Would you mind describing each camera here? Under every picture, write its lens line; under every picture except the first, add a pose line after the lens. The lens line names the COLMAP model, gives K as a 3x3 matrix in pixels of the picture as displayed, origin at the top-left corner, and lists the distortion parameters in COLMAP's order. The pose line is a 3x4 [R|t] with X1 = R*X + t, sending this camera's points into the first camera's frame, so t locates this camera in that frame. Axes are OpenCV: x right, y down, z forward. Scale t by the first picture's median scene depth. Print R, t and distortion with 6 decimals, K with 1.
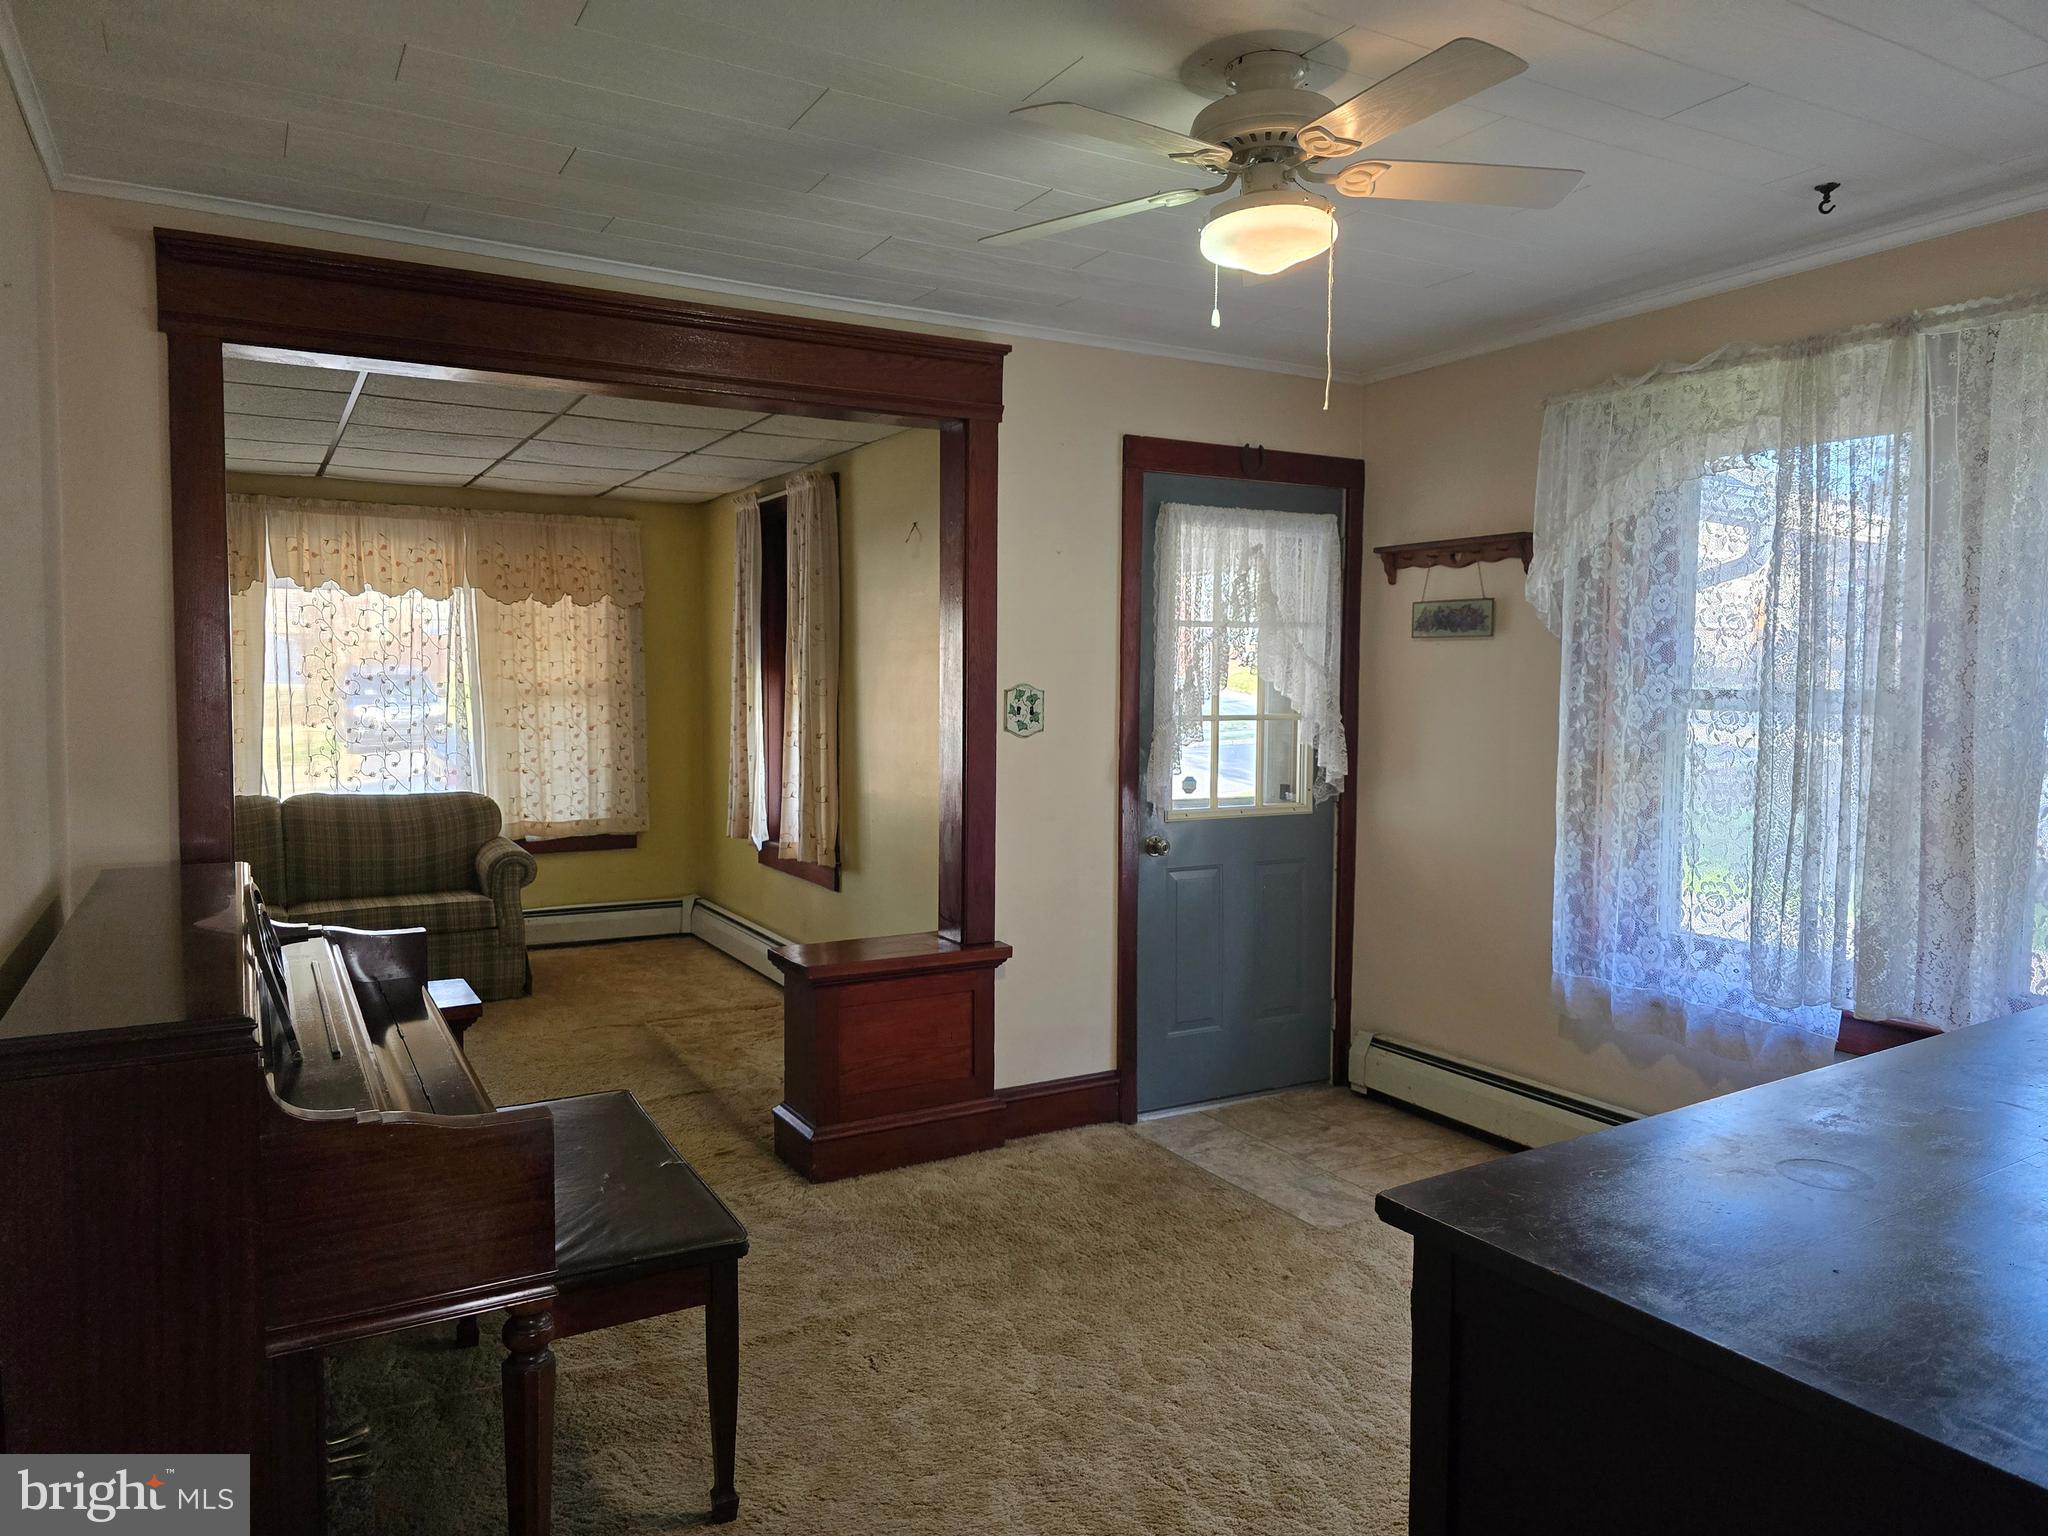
lens RADIAL K [[1390.0, 0, 1025.8], [0, 1390.0, 764.9], [0, 0, 1]] dist [0.044591, 0.000865]
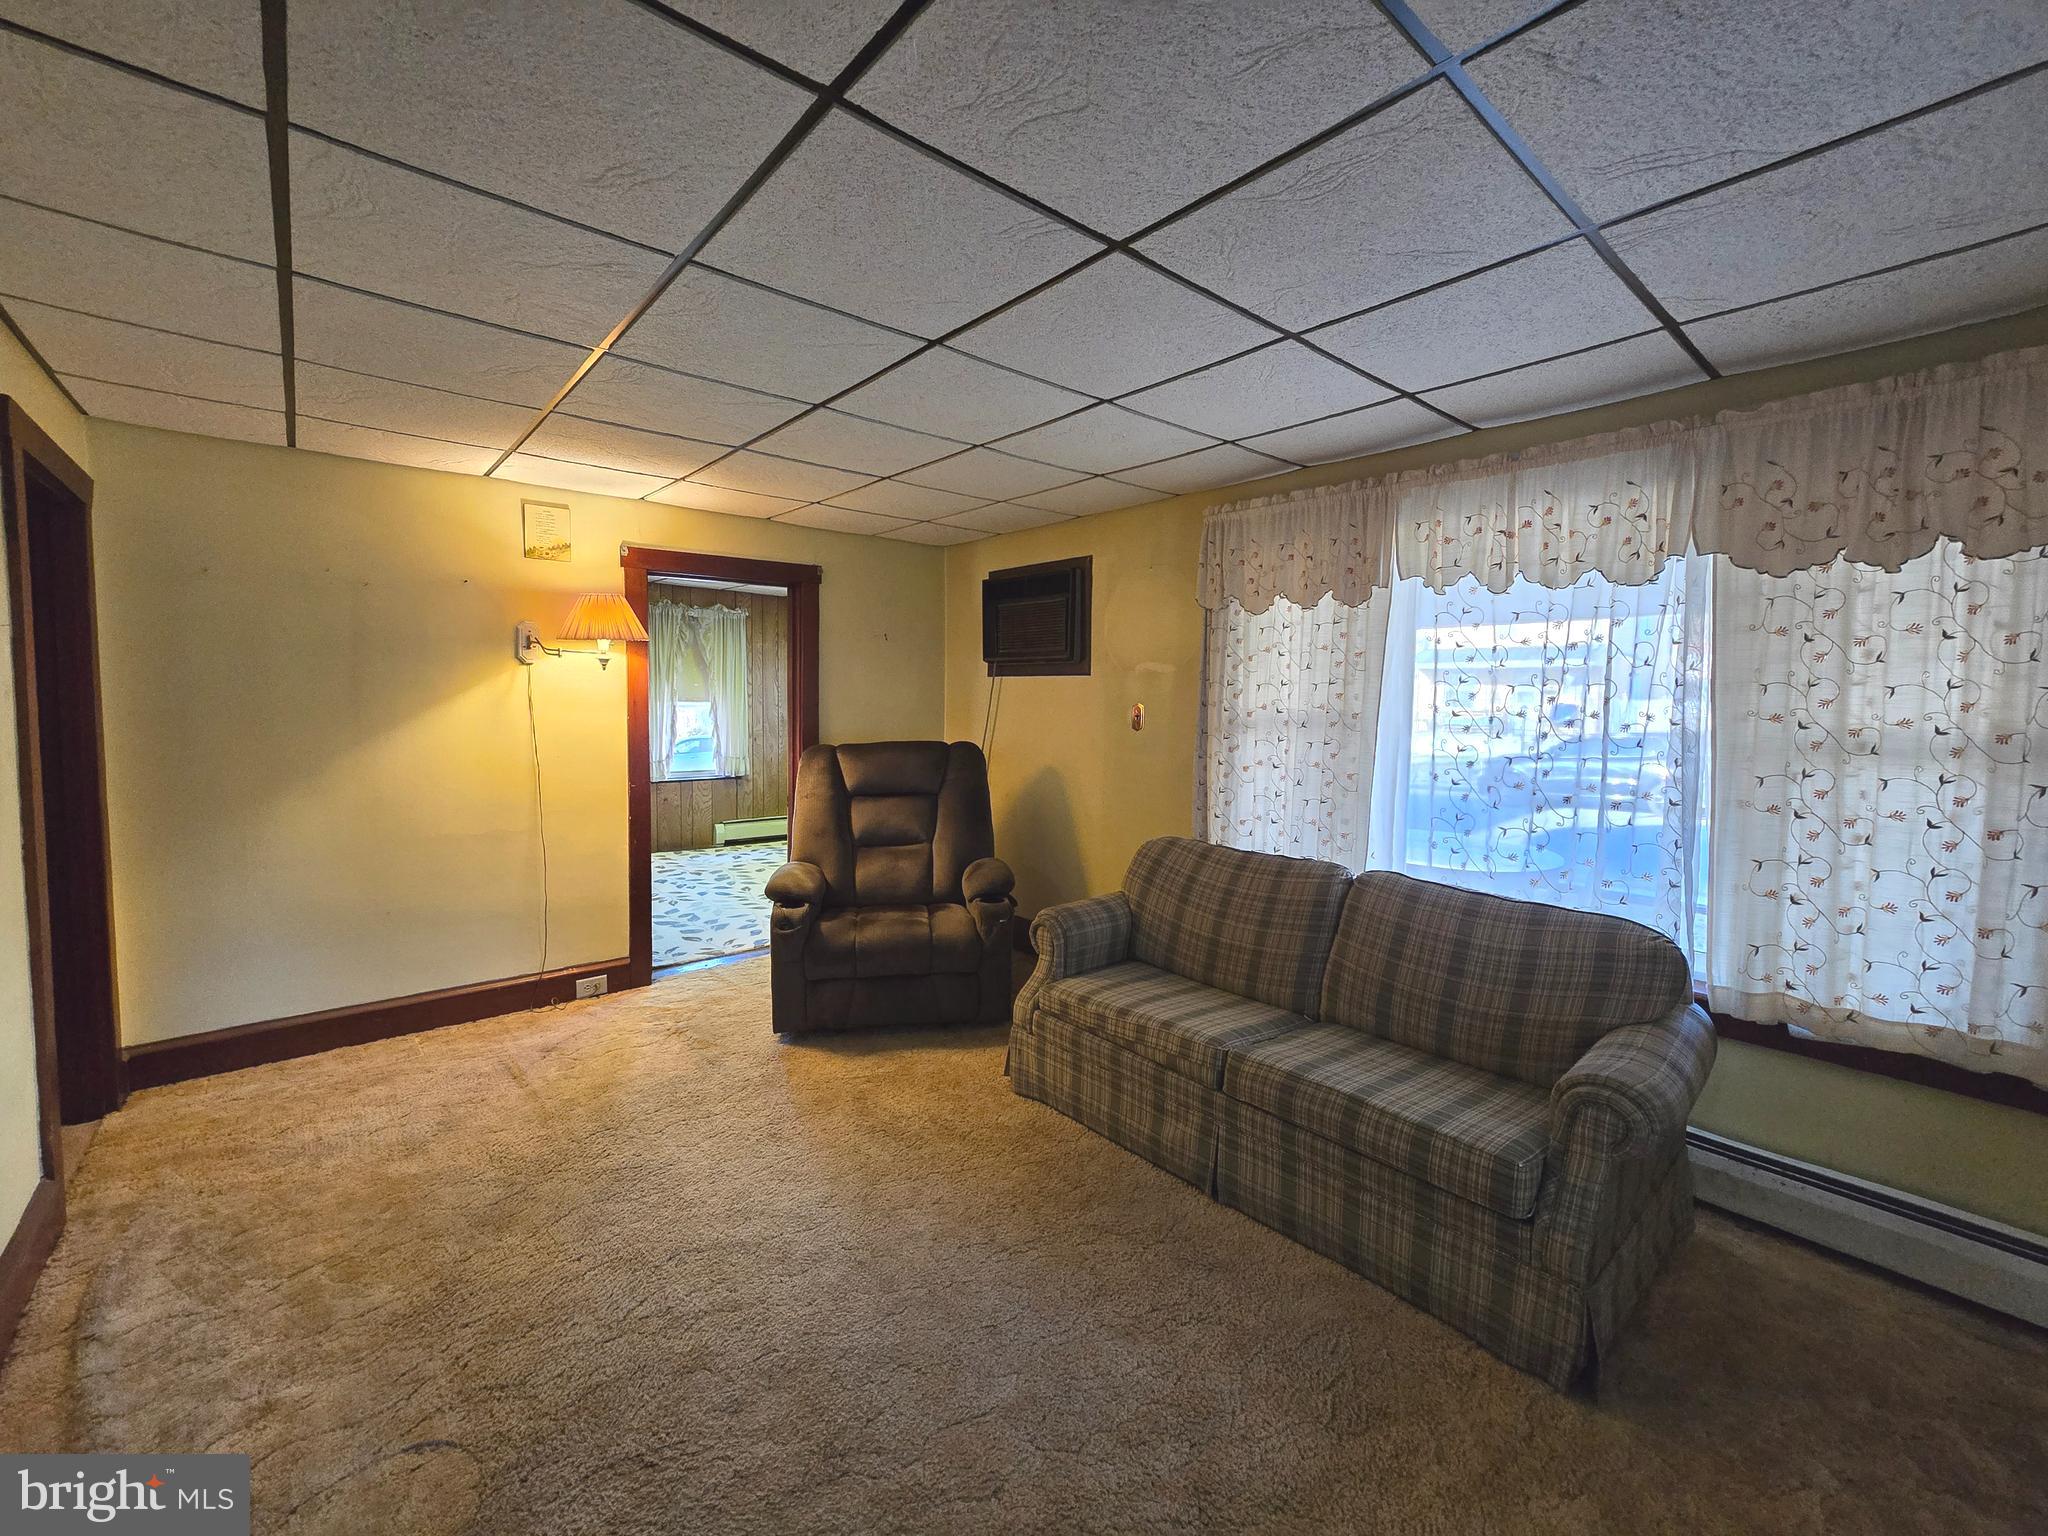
lens RADIAL K [[842.9, 0, 1029.6], [0, 842.9, 751.8], [0, 0, 1]] dist [-0.005695, 0.005389]
pose [[0.201776, 0.060272, -0.977575, -0.115648], [-0.071694, 0.996336, 0.046631, -0.043893], [0.976804, 0.060677, 0.205358, 0.658203]]
